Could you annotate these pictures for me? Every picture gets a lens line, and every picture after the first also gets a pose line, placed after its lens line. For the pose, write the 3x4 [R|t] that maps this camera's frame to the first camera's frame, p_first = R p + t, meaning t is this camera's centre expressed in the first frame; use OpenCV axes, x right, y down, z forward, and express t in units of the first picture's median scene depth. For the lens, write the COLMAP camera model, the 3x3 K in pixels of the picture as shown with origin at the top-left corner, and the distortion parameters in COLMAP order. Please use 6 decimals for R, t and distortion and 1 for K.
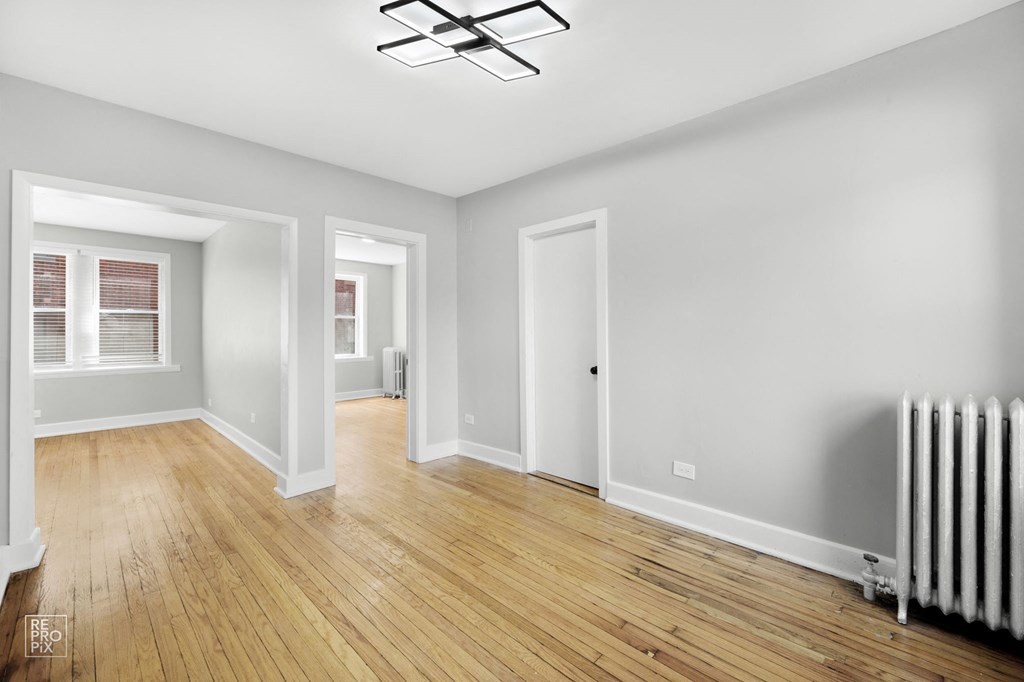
lens RADIAL K [[430.8, 0, 516.8], [0, 430.8, 339.4], [0, 0, 1]] dist [-0.002153, -0.000081]
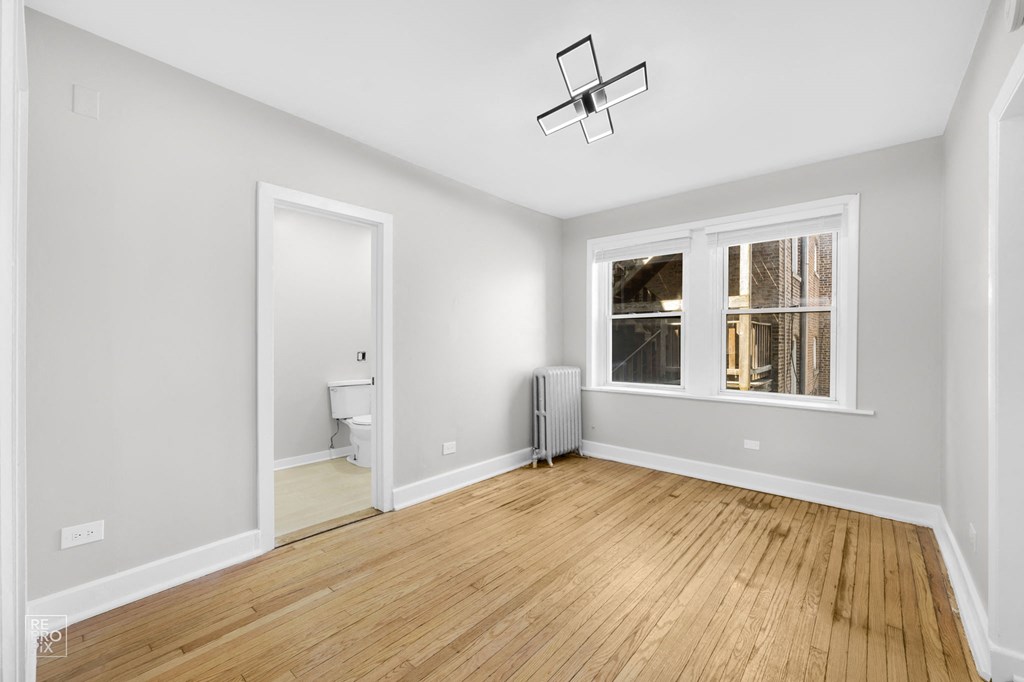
lens RADIAL K [[410.4, 0, 512.9], [0, 410.4, 324.8], [0, 0, 1]] dist [0.024083, -0.007447]
pose [[-0.062290, 0.043746, 0.997099, -1.097394], [0.008204, 0.999028, -0.043318, -0.026489], [-0.998024, 0.005482, -0.062588, 1.059461]]
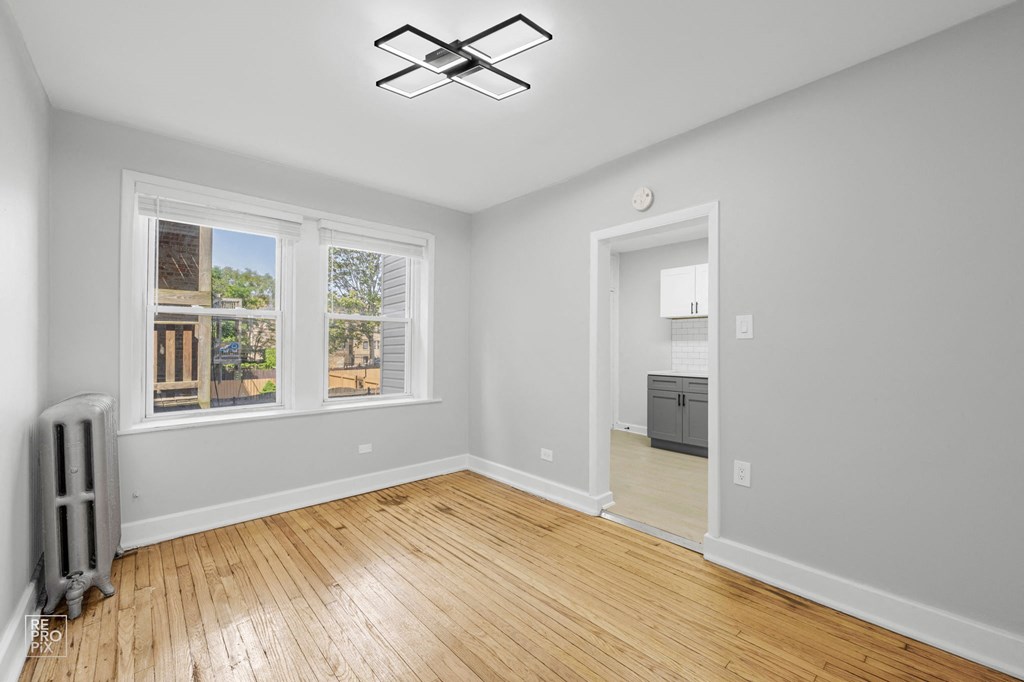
lens RADIAL K [[430.8, 0, 516.8], [0, 430.8, 339.4], [0, 0, 1]] dist [-0.002153, -0.000081]
pose [[-0.997753, 0.004995, 0.066819, -0.271878], [0.004694, 0.999978, -0.004664, -0.046382], [-0.066841, -0.004340, -0.997754, 1.684065]]
